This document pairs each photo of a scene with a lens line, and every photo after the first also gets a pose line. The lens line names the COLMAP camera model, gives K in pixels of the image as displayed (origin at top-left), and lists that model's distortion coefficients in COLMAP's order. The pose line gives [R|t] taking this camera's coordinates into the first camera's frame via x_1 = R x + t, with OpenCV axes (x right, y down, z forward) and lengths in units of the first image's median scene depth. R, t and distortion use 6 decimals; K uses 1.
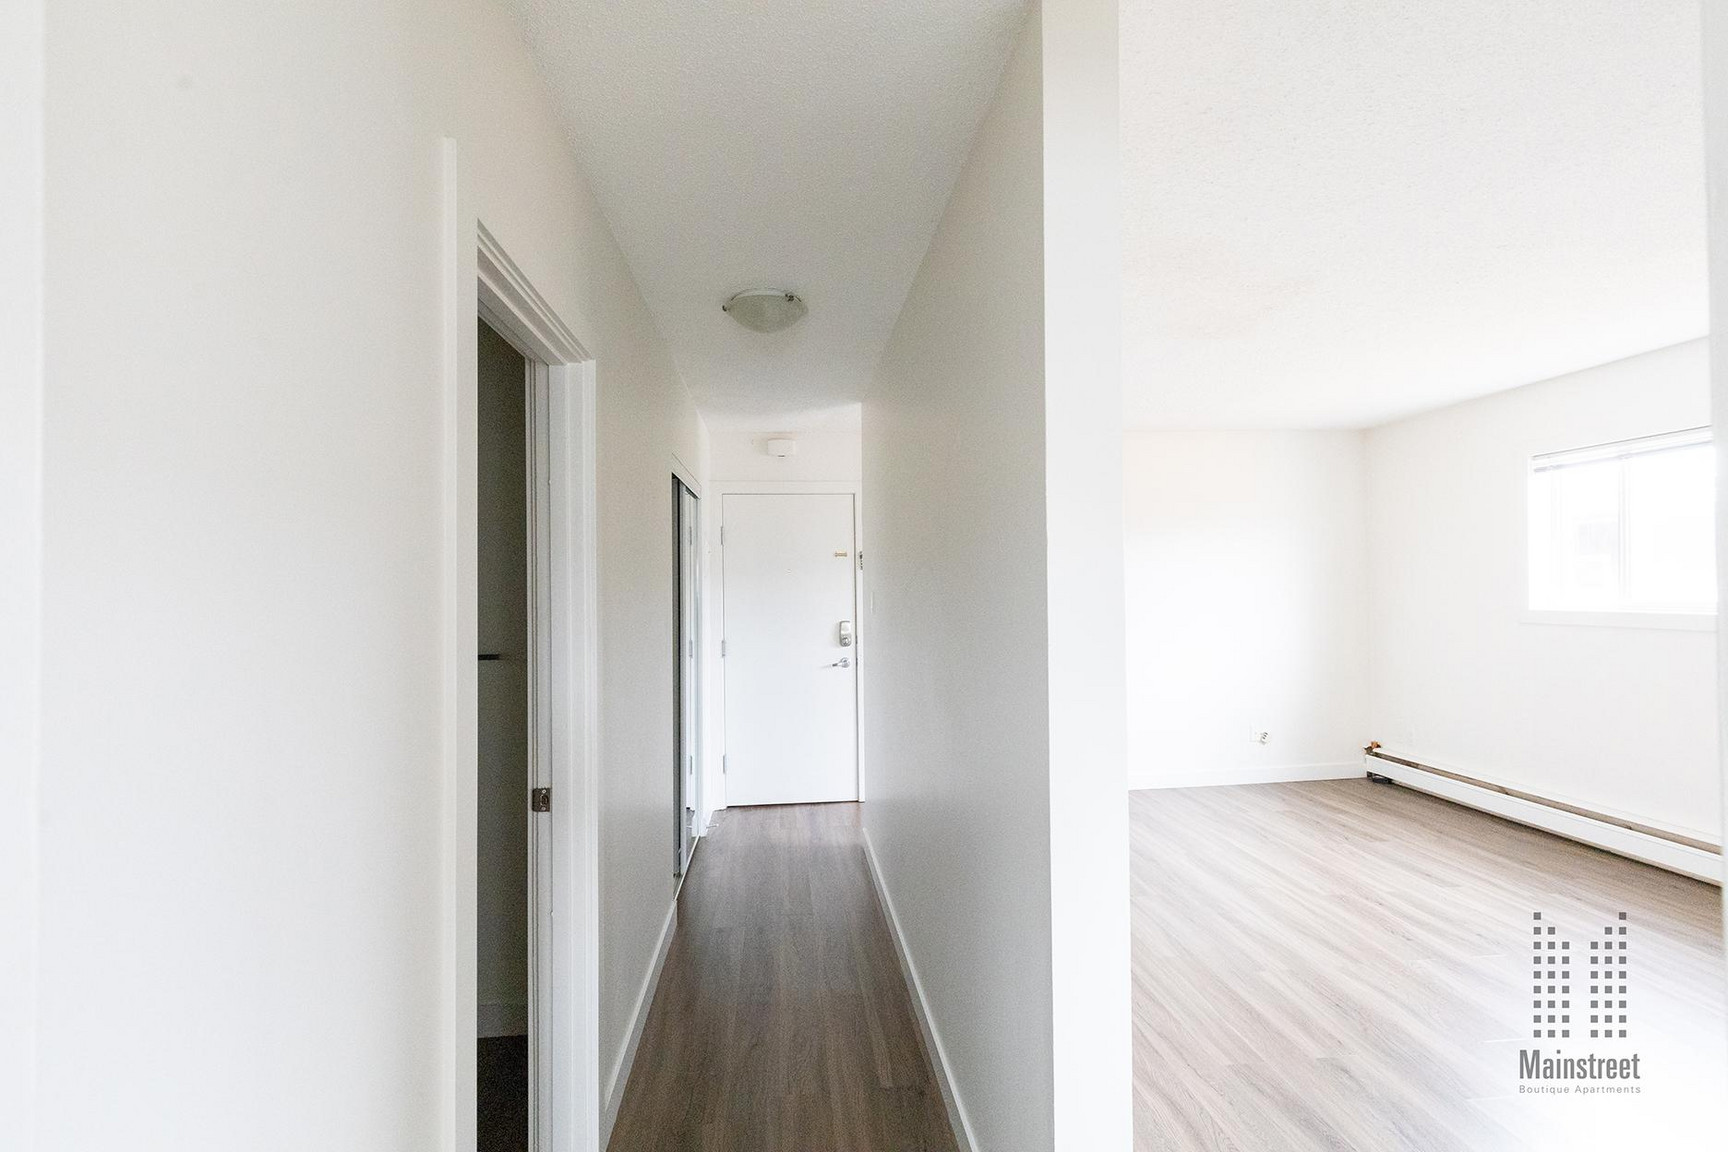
lens RADIAL K [[778.7, 0, 844.3], [0, 778.7, 575.7], [0, 0, 1]] dist [0.002550, 0.000595]
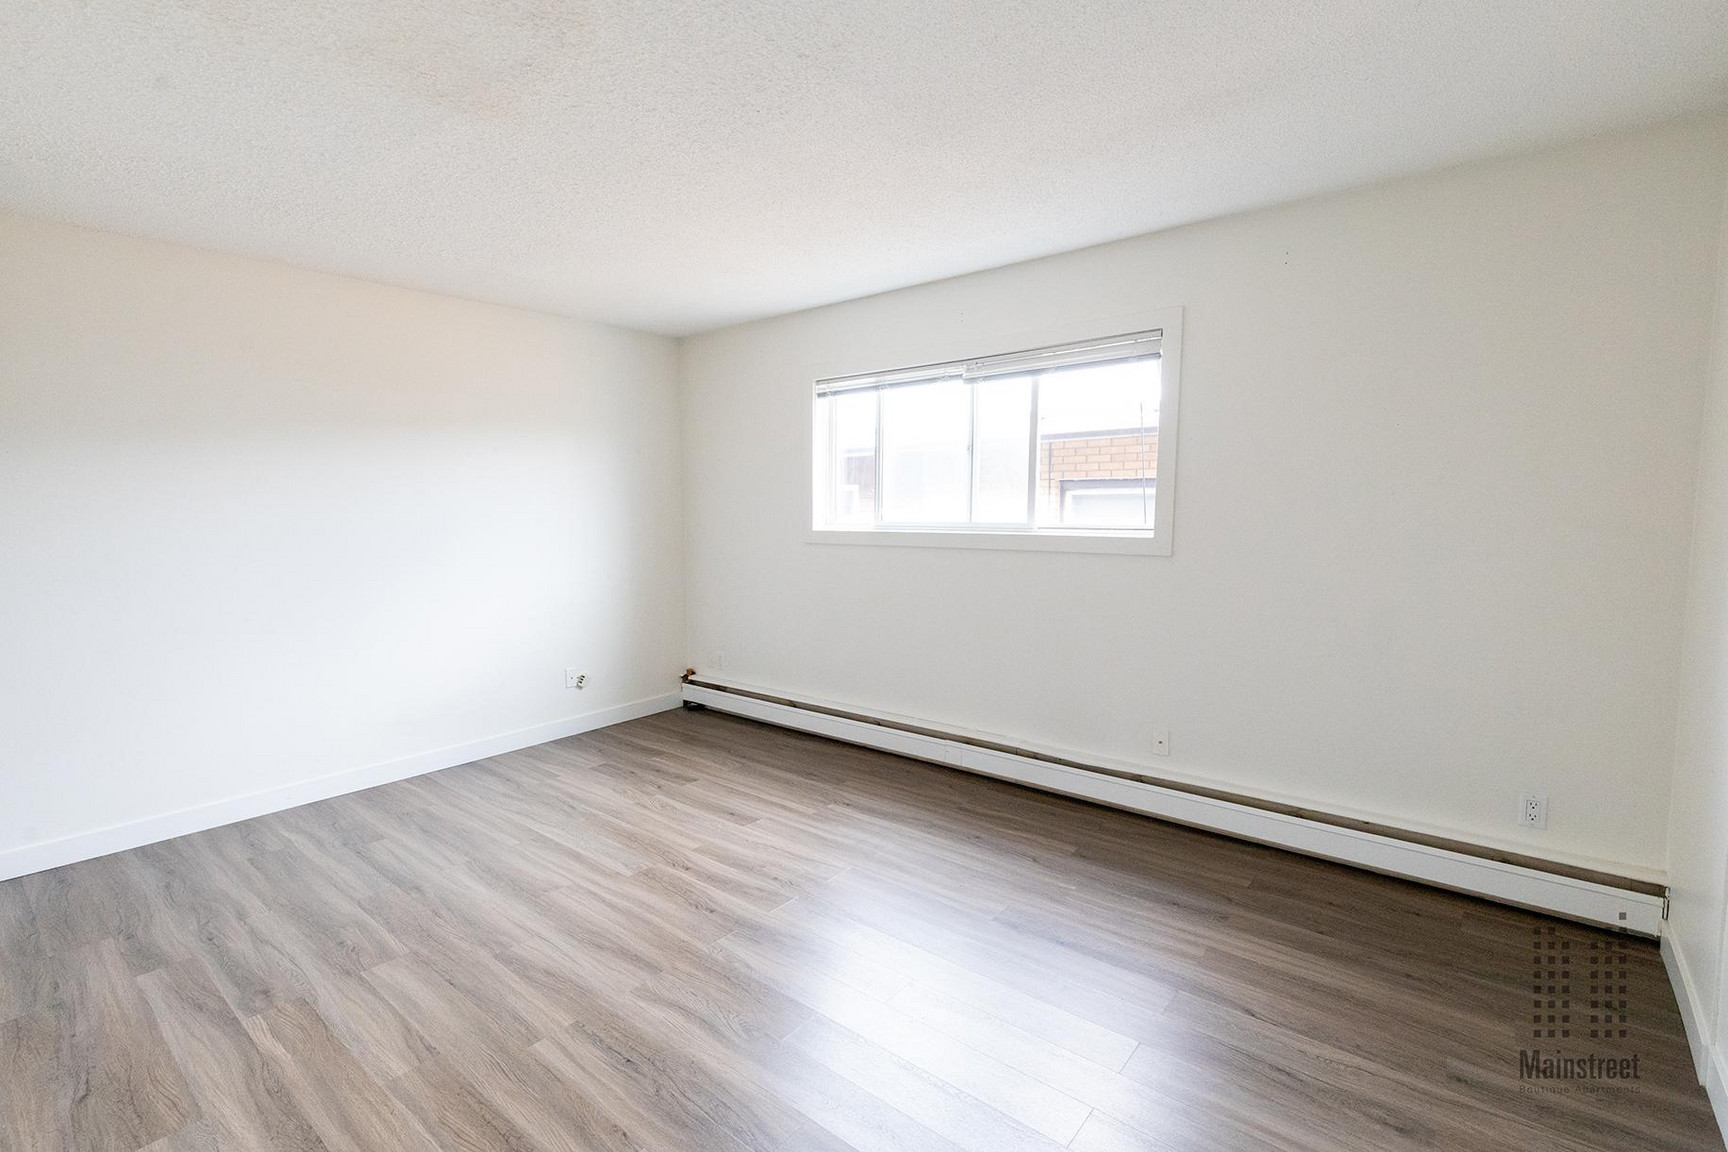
lens RADIAL K [[797.4, 0, 864.0], [0, 797.4, 576.0], [0, 0, 1]] dist [0.004344, -0.000106]
pose [[0.698176, -0.050409, 0.714150, 0.194523], [-0.015047, 0.996264, 0.085033, 0.015624], [-0.715768, -0.070114, 0.694809, 0.248082]]
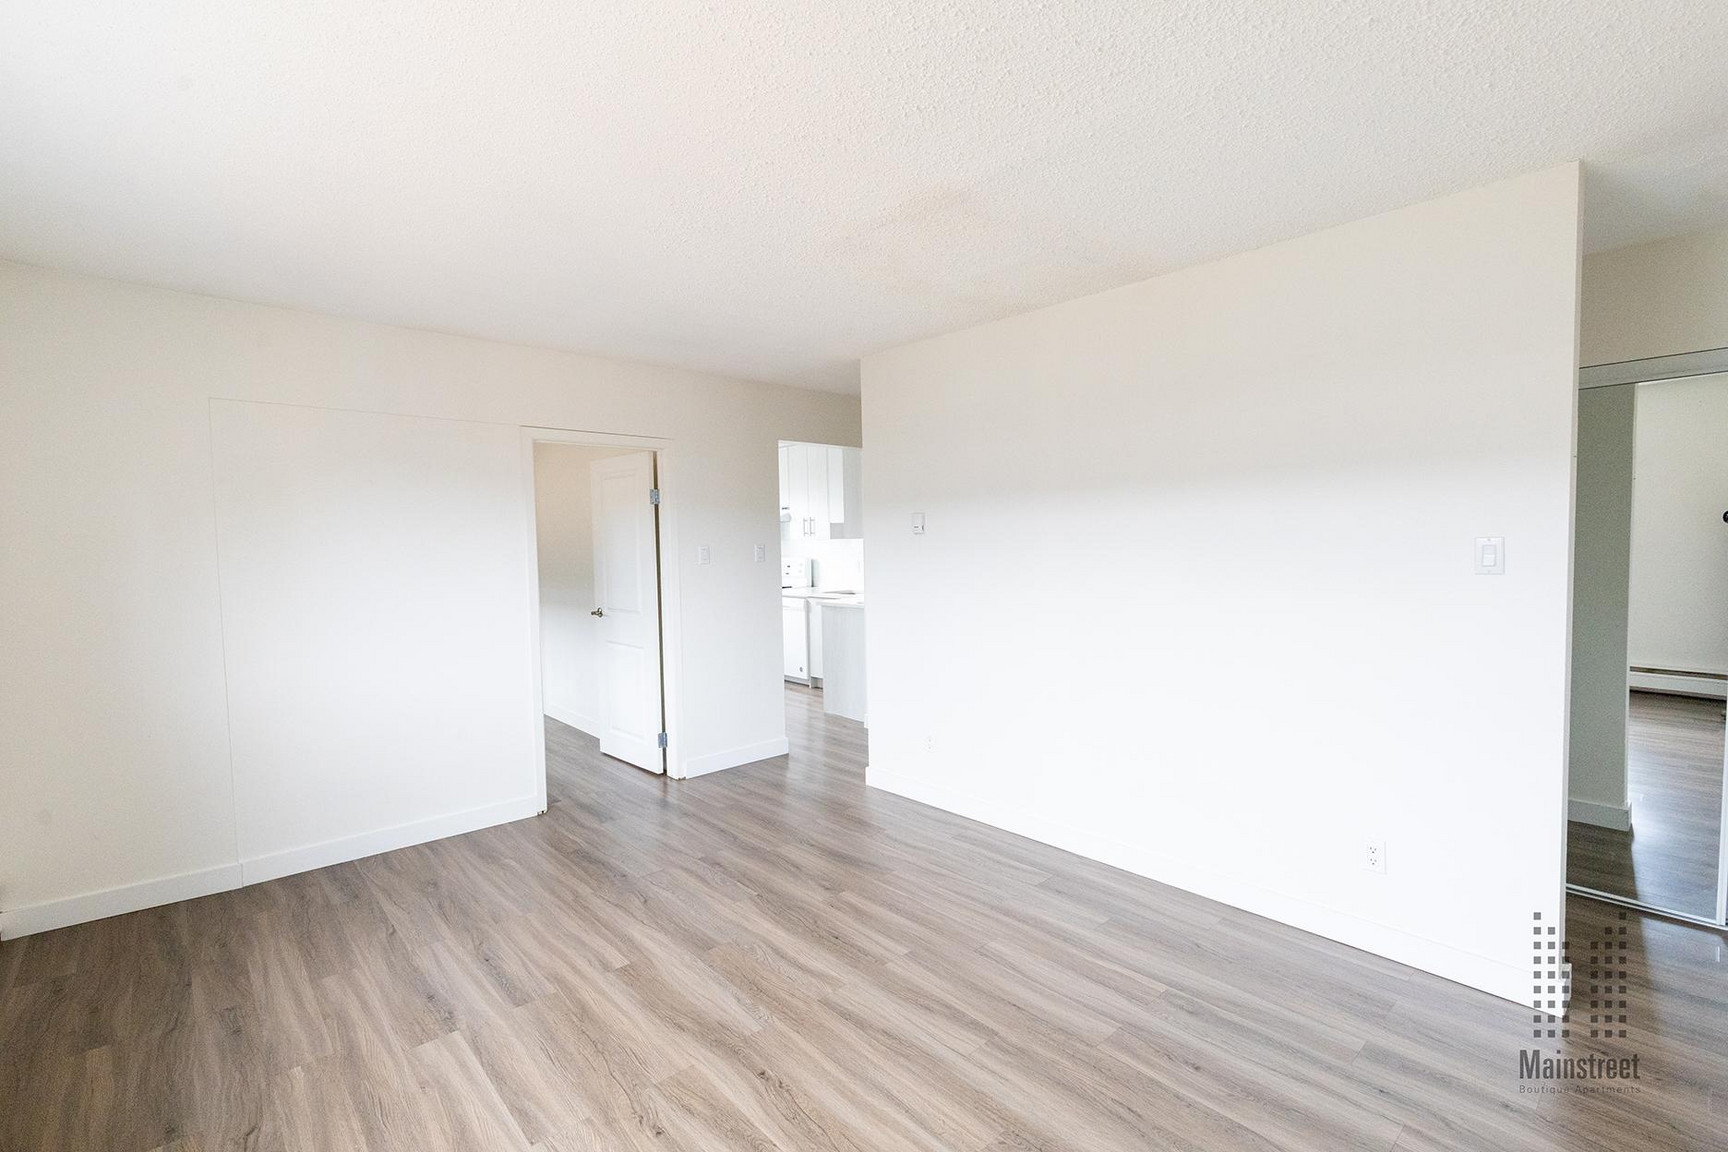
lens RADIAL K [[778.7, 0, 844.3], [0, 778.7, 575.7], [0, 0, 1]] dist [0.002550, 0.000595]
pose [[-0.809102, 0.058830, -0.584717, 0.881903], [0.039553, 0.998172, 0.045698, 0.006256], [0.586336, 0.013847, -0.809949, 1.348489]]
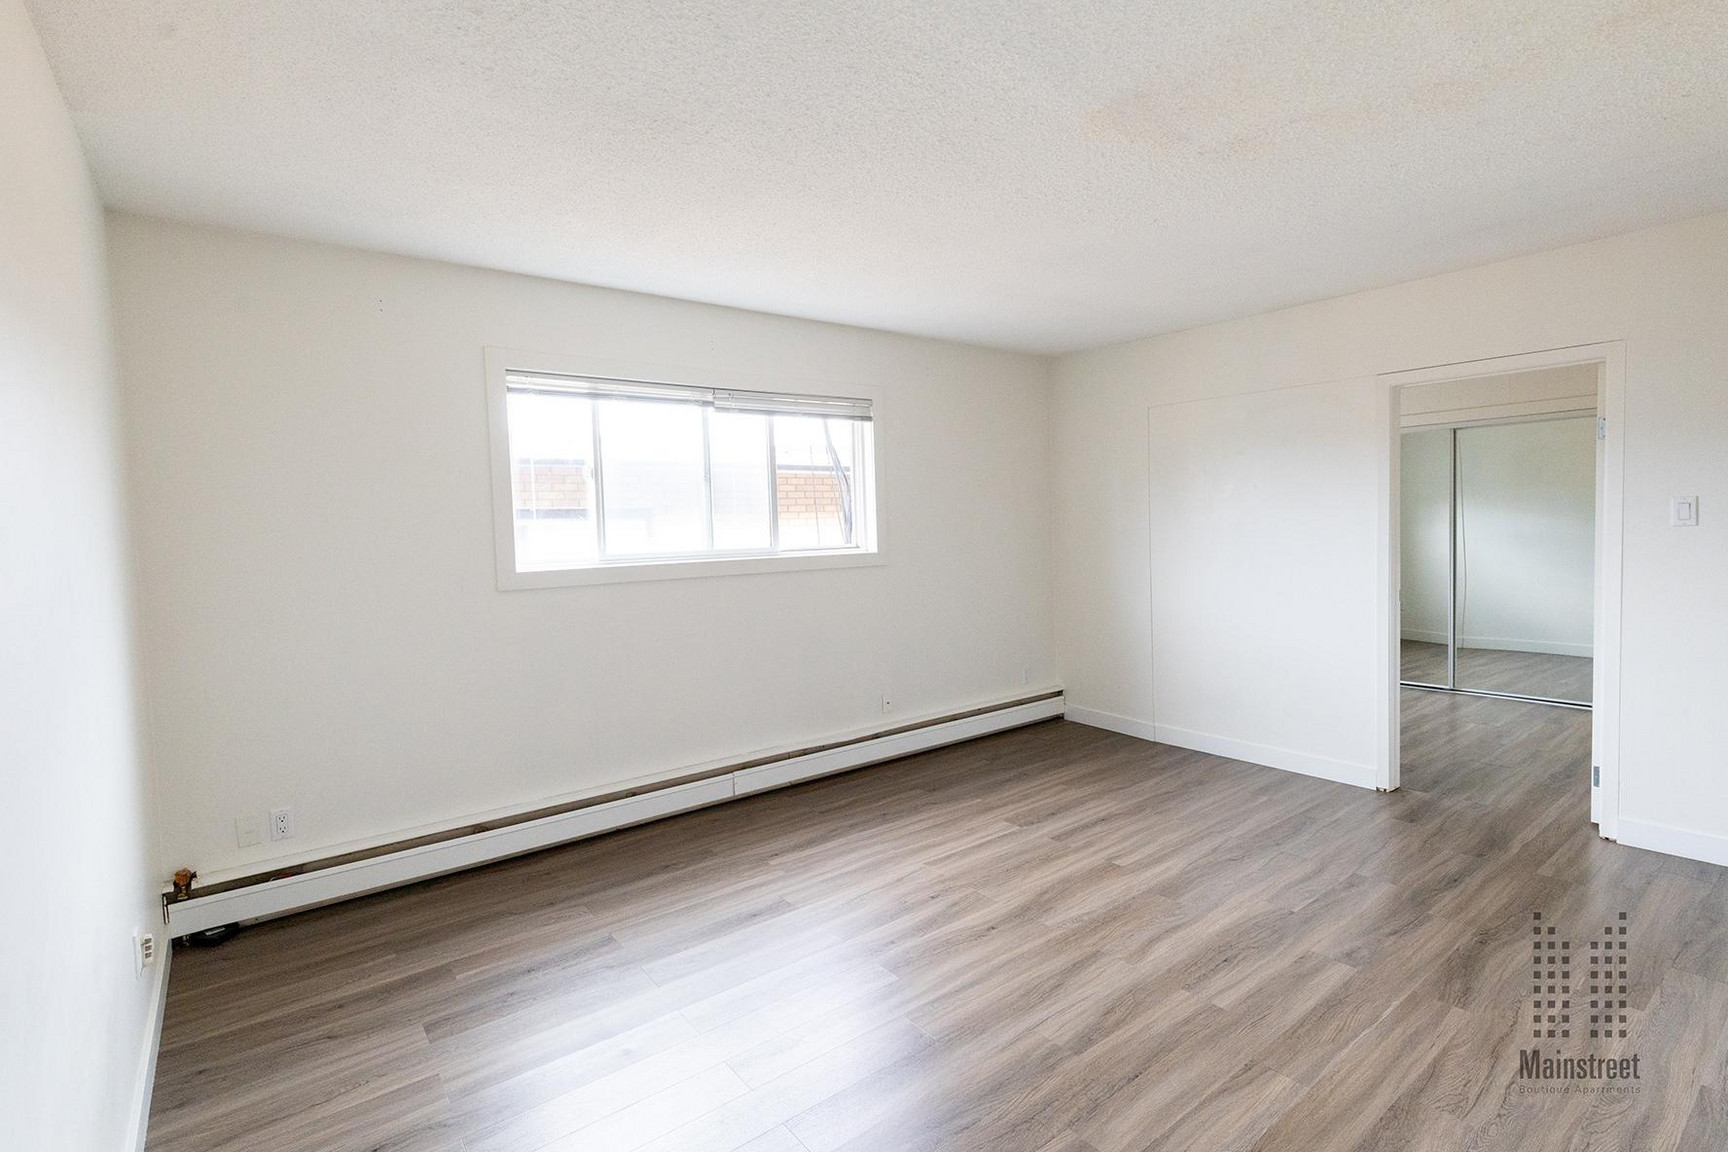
lens RADIAL K [[802.8, 0, 864.0], [0, 802.8, 576.0], [0, 0, 1]] dist [0.002064, -0.000059]
pose [[-0.536308, -0.023484, 0.843696, 0.044302], [0.026838, 0.998633, 0.044857, 0.024502], [-0.843596, 0.046700, -0.534944, 1.348814]]
